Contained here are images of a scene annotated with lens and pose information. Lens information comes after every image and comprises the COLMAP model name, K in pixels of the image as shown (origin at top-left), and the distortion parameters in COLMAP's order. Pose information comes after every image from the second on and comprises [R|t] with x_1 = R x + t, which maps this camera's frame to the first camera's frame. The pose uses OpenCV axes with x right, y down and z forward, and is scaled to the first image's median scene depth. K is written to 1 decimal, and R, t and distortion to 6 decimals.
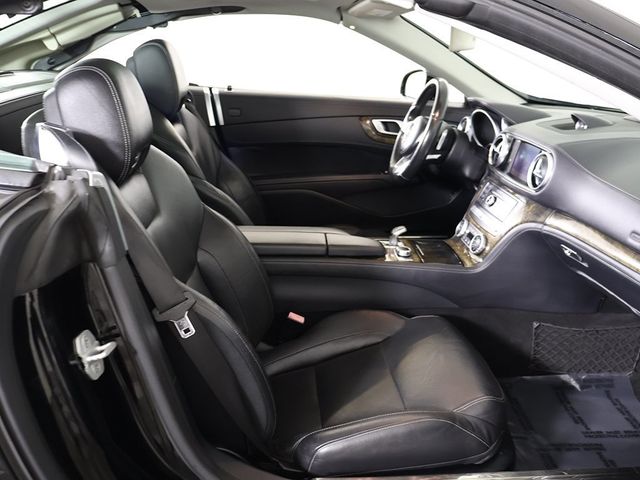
lens RADIAL K [[602.8, 0, 321.5], [0, 602.8, 240.5], [0, 0, 1]] dist [0.001750, 0.000000]
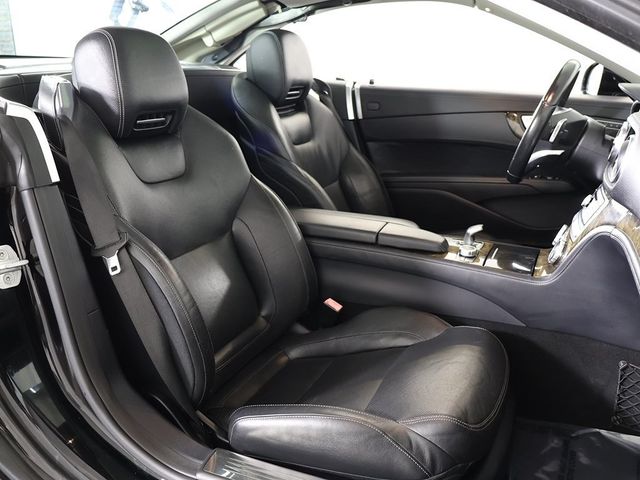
lens RADIAL K [[602.8, 0, 320.5], [0, 602.8, 238.0], [0, 0, 1]] dist [0.001750, 0.000000]
pose [[0.883850, 0.103521, -0.456171, 0.295564], [-0.126925, 0.991693, -0.020875, 0.038212], [0.450221, 0.076350, 0.889647, 0.118027]]
